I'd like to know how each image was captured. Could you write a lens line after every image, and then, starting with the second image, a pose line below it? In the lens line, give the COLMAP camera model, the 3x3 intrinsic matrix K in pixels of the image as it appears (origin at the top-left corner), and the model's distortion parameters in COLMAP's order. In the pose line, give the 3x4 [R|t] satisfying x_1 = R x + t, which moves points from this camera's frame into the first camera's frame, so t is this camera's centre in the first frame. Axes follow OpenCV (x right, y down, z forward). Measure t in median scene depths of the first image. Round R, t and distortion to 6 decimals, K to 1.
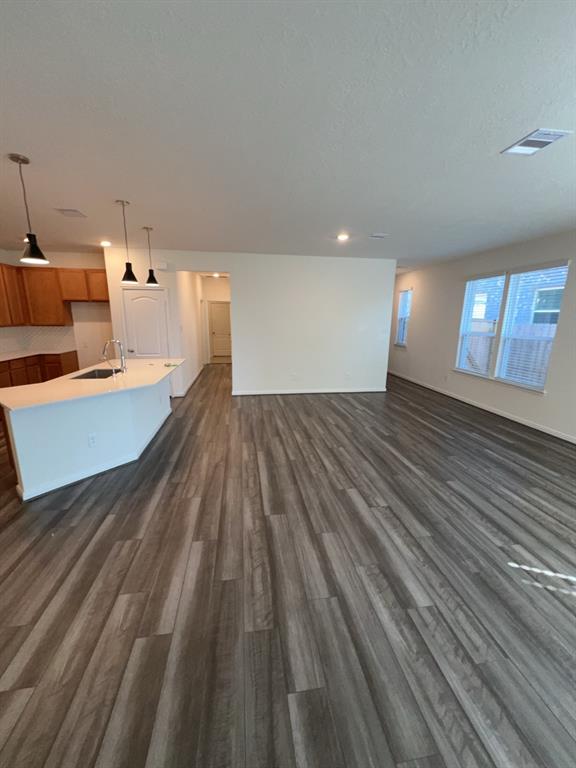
lens RADIAL K [[306.7, 0, 287.5], [0, 306.7, 385.0], [0, 0, 1]] dist [-0.000522, -0.000113]
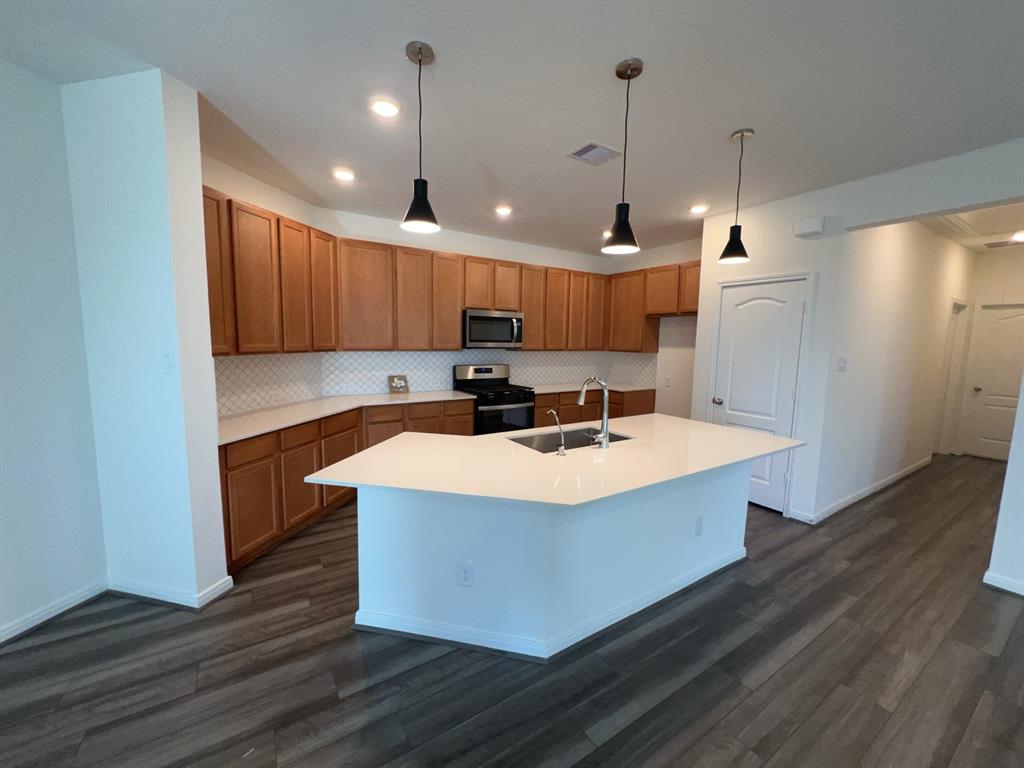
lens RADIAL K [[408.9, 0, 509.4], [0, 408.9, 385.4], [0, 0, 1]] dist [-0.000522, -0.000113]
pose [[0.411032, 0.101229, -0.905983, -0.023898], [-0.213879, 0.976785, 0.012106, -0.073938], [0.886176, 0.188795, 0.423141, 0.395287]]
